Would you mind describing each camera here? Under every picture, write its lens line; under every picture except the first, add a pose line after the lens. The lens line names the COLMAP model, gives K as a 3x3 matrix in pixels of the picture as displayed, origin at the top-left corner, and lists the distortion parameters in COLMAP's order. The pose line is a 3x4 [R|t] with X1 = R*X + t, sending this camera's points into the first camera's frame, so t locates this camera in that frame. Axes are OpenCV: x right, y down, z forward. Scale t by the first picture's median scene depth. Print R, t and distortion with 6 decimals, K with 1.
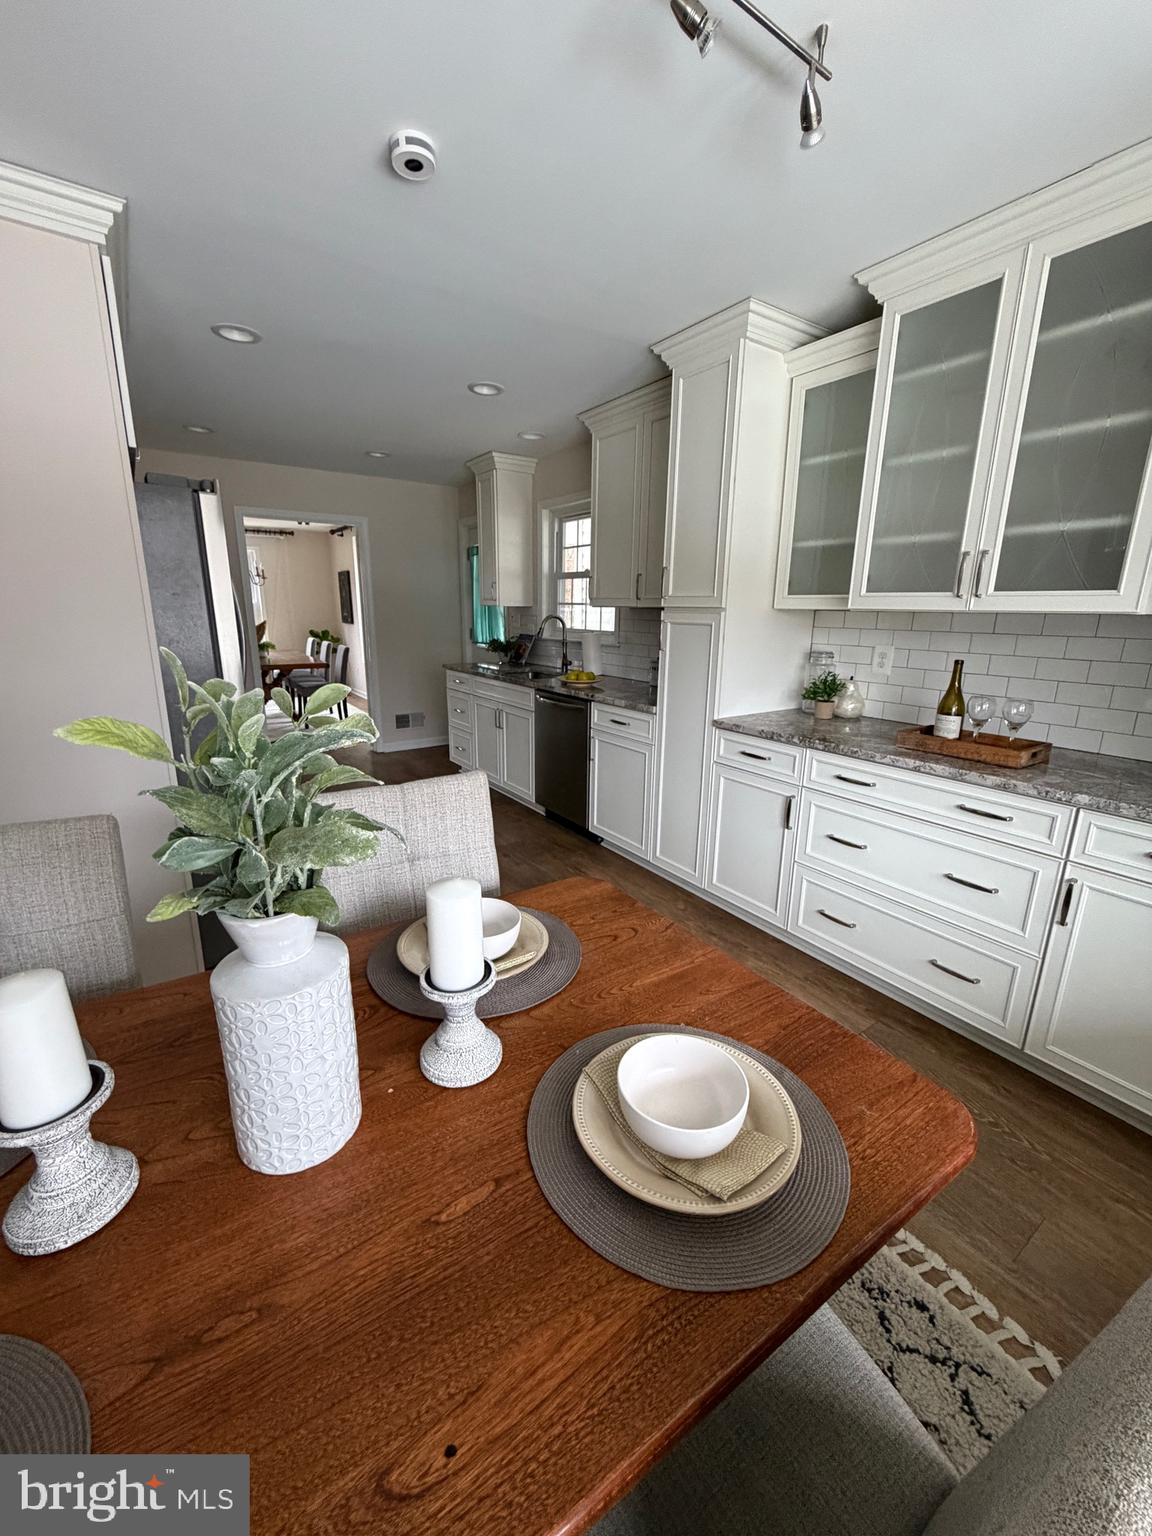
lens RADIAL K [[612.2, 0, 582.8], [0, 612.2, 766.4], [0, 0, 1]] dist [0.001150, 0.000086]
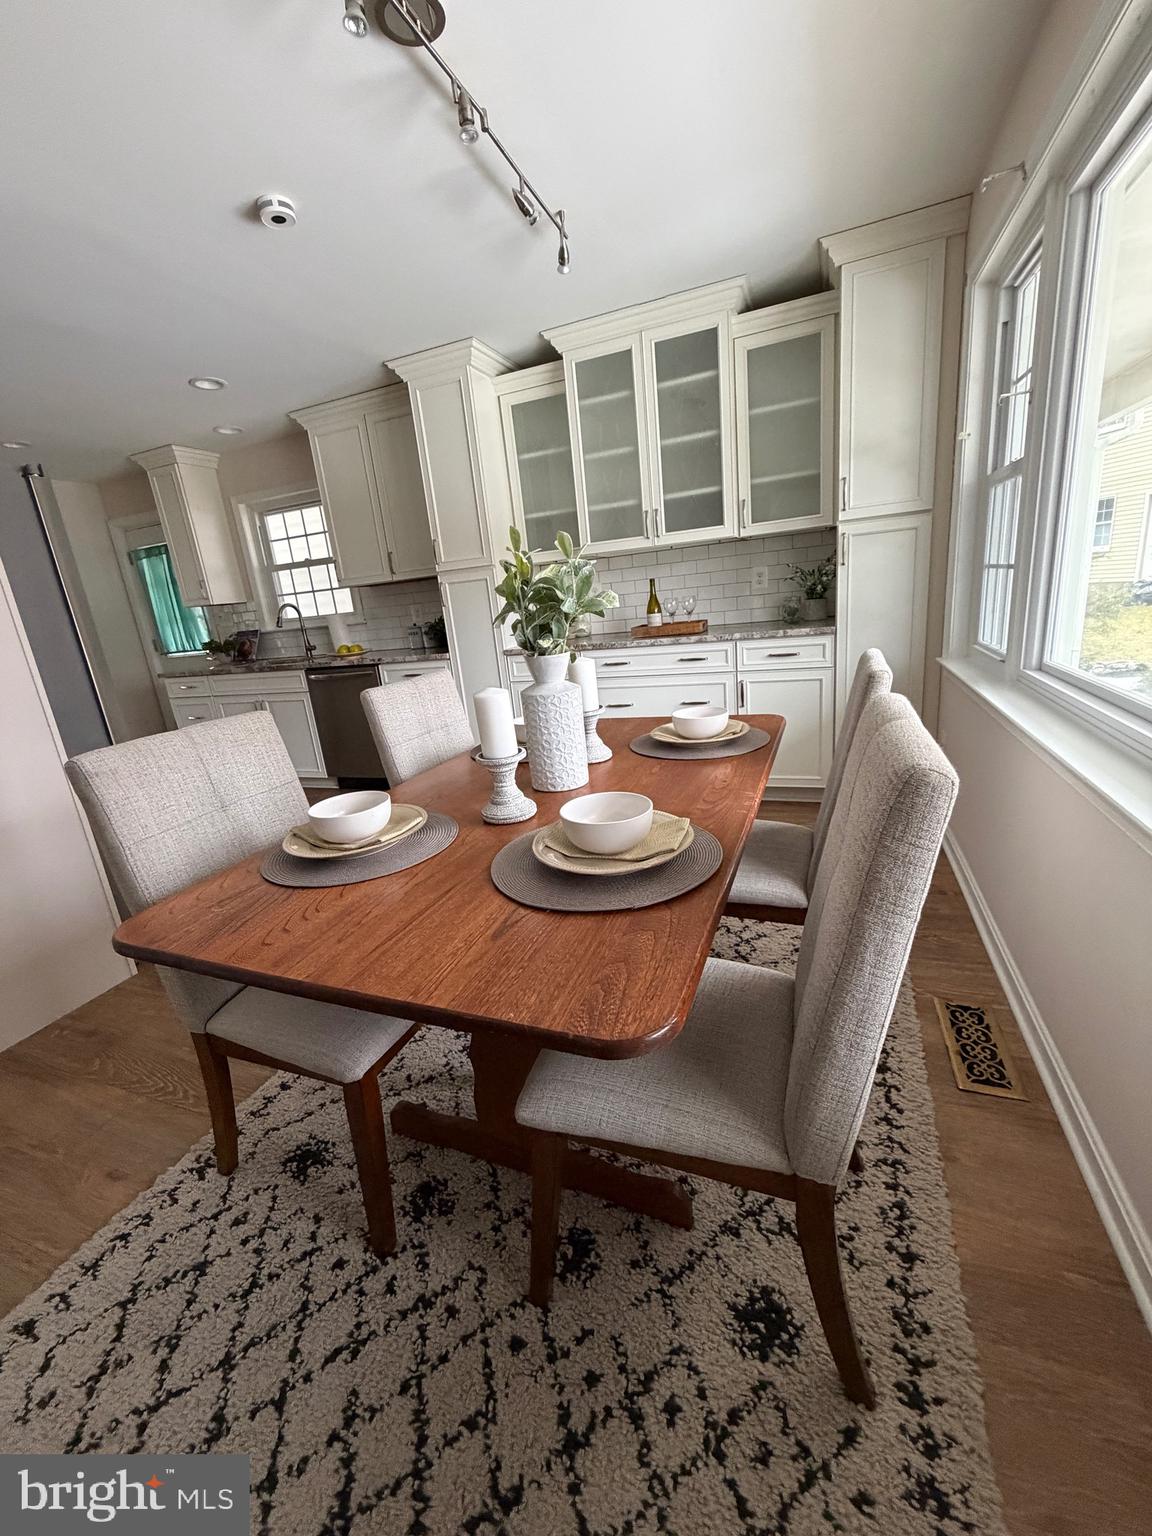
lens RADIAL K [[612.2, 0, 576.2], [0, 612.2, 771.0], [0, 0, 1]] dist [0.001150, 0.000086]
pose [[0.822498, -0.248308, 0.511703, -0.398477], [0.247424, 0.966288, 0.071196, 0.120117], [-0.512132, 0.068049, 0.856207, -0.200574]]
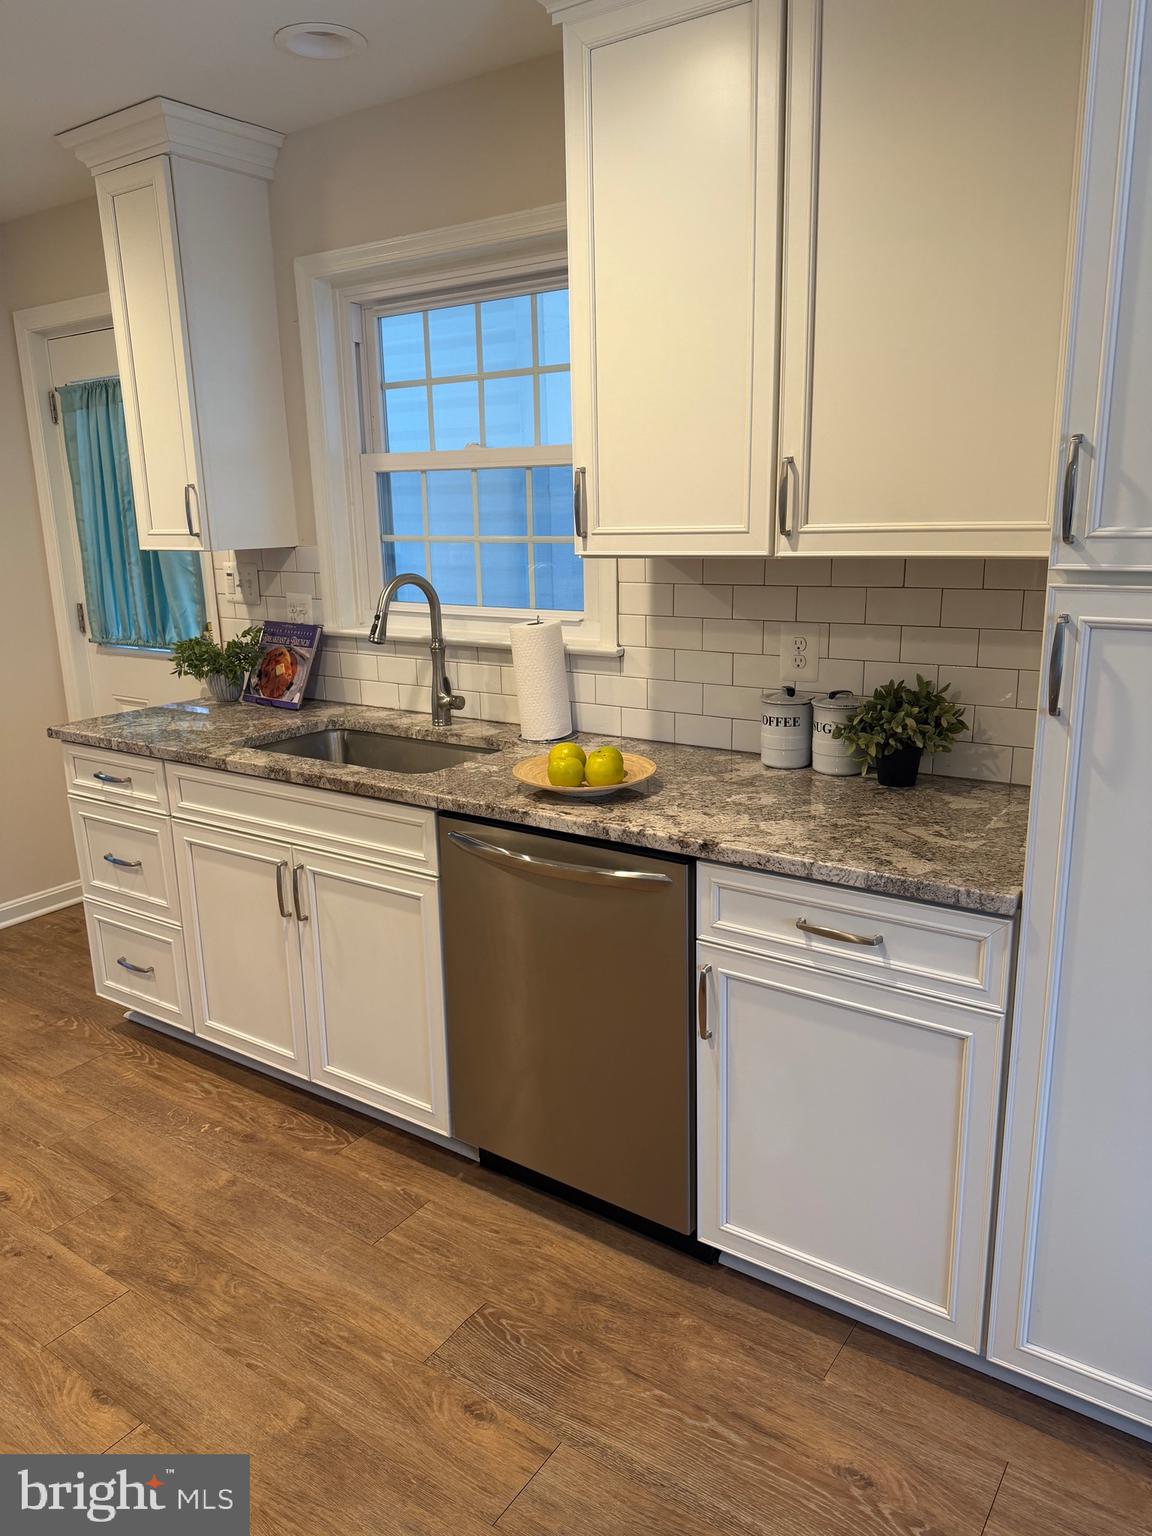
lens RADIAL K [[1098.3, 0, 581.6], [0, 1098.3, 752.2], [0, 0, 1]] dist [0.005769, -0.002181]
pose [[0.937518, -0.114060, 0.328709, -0.279102], [0.122992, 0.992387, -0.006439, -0.207552], [-0.325472, 0.046465, 0.944409, 0.599207]]
